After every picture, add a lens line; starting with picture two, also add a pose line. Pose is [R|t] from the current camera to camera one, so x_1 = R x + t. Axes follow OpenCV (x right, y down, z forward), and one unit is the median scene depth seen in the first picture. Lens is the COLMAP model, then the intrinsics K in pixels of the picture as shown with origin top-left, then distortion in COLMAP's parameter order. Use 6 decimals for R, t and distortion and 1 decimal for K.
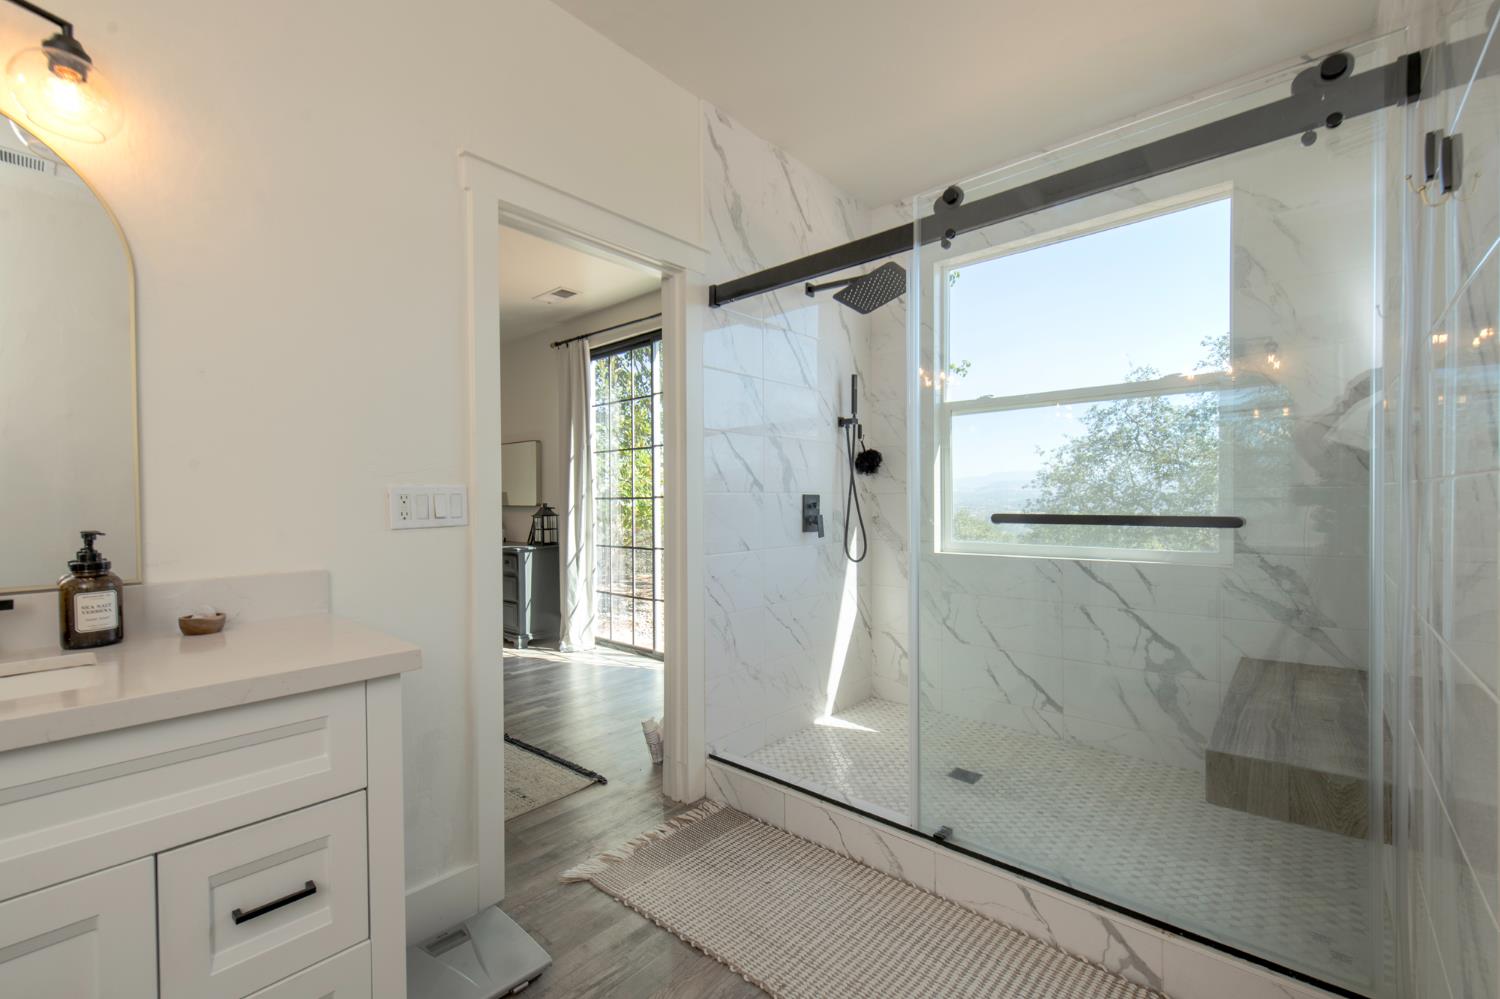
lens RADIAL K [[623.8, 0, 718.3], [0, 623.8, 507.1], [0, 0, 1]] dist [-0.000343, -0.000051]
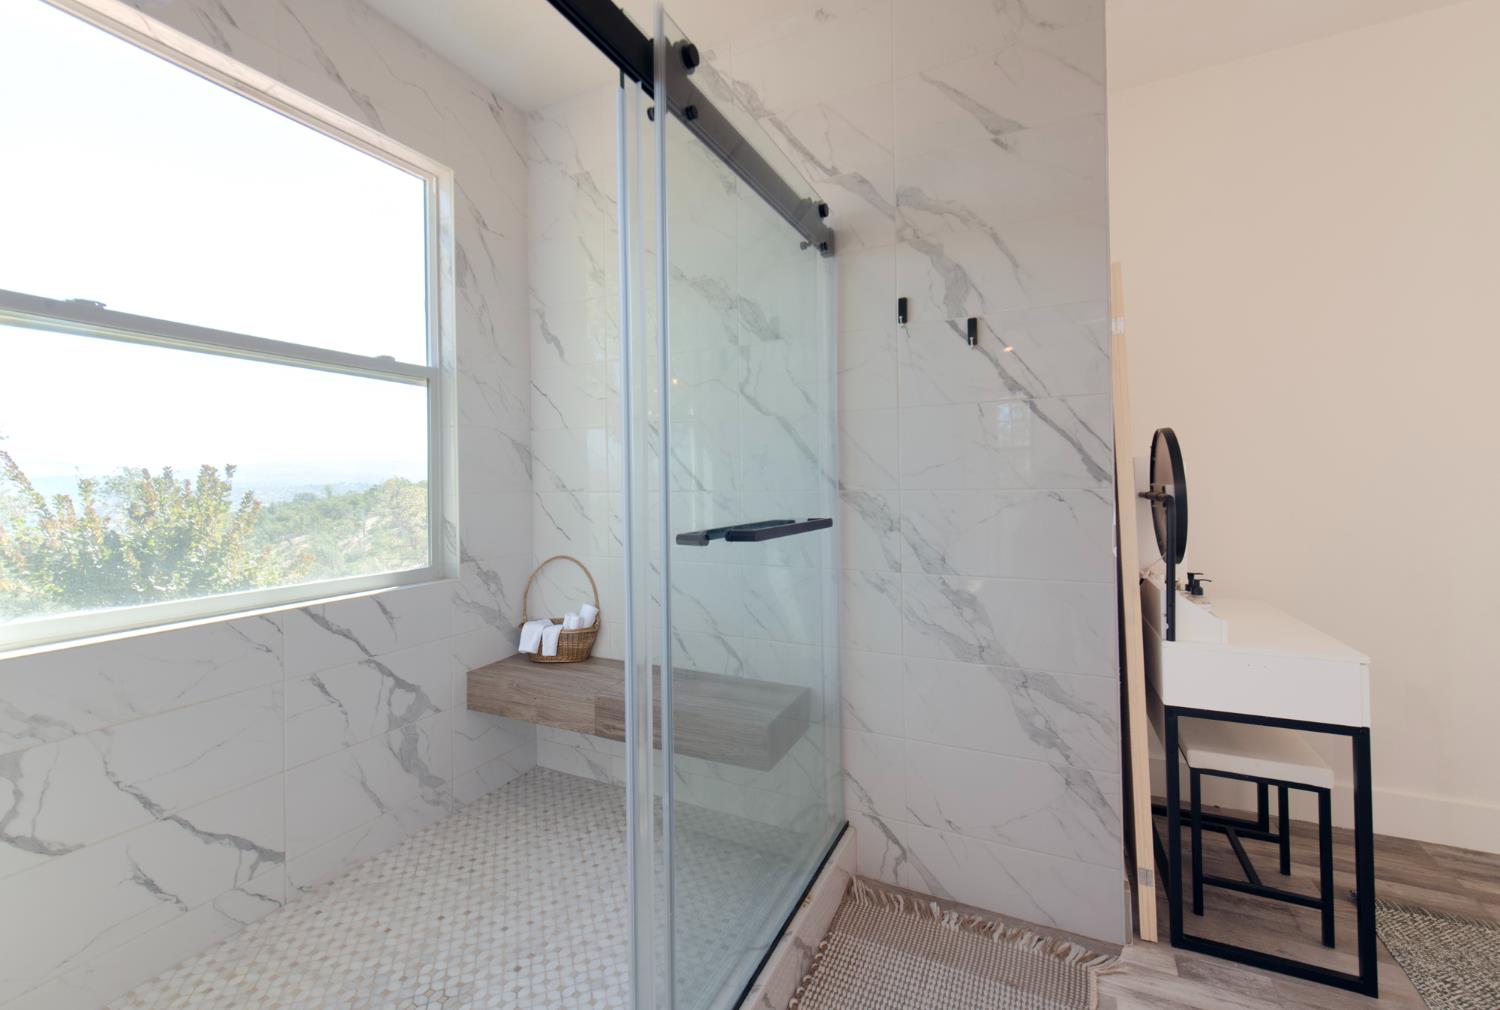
lens RADIAL K [[622.7, 0, 746.7], [0, 622.7, 480.1], [0, 0, 1]] dist [-0.000996, -0.000144]
pose [[-0.263213, 0.021659, 0.964495, -0.166172], [0.031222, 0.999415, -0.013923, -0.022252], [-0.964233, 0.026449, -0.263735, 0.704313]]
